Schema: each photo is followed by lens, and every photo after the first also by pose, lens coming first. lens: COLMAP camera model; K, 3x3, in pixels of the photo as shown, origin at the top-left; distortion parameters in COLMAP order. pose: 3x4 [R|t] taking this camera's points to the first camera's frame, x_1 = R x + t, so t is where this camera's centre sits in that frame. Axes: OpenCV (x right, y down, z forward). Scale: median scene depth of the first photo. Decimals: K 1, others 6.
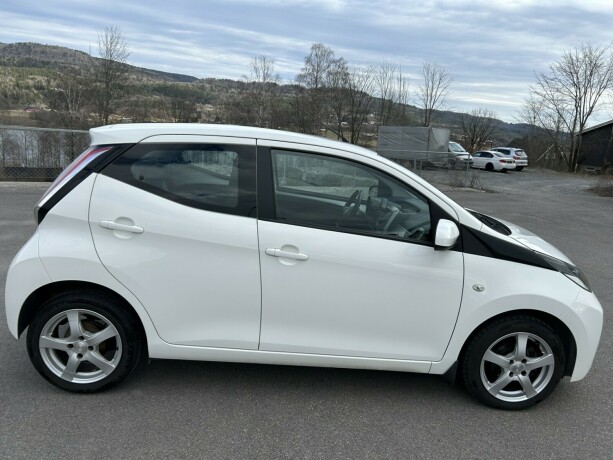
lens RADIAL K [[470.3, 0, 305.7], [0, 470.3, 232.3], [0, 0, 1]] dist [0.042880, -0.040629]
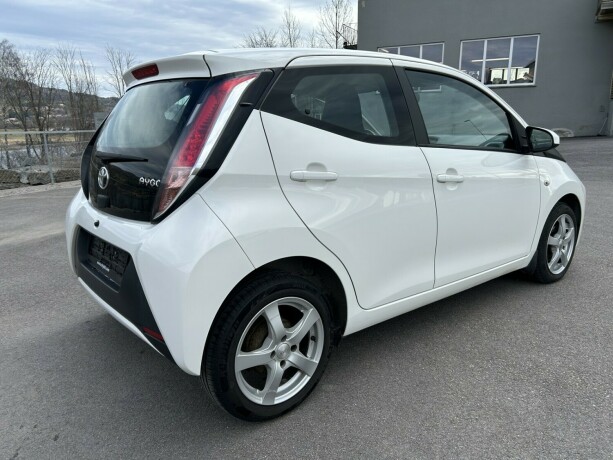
lens RADIAL K [[470.3, 0, 305.3], [0, 470.3, 228.8], [0, 0, 1]] dist [0.042880, -0.040629]
pose [[0.802199, -0.217618, 0.555985, -0.806633], [0.208239, 0.974713, 0.081057, 0.007083], [-0.559565, 0.050754, 0.827231, 0.371083]]
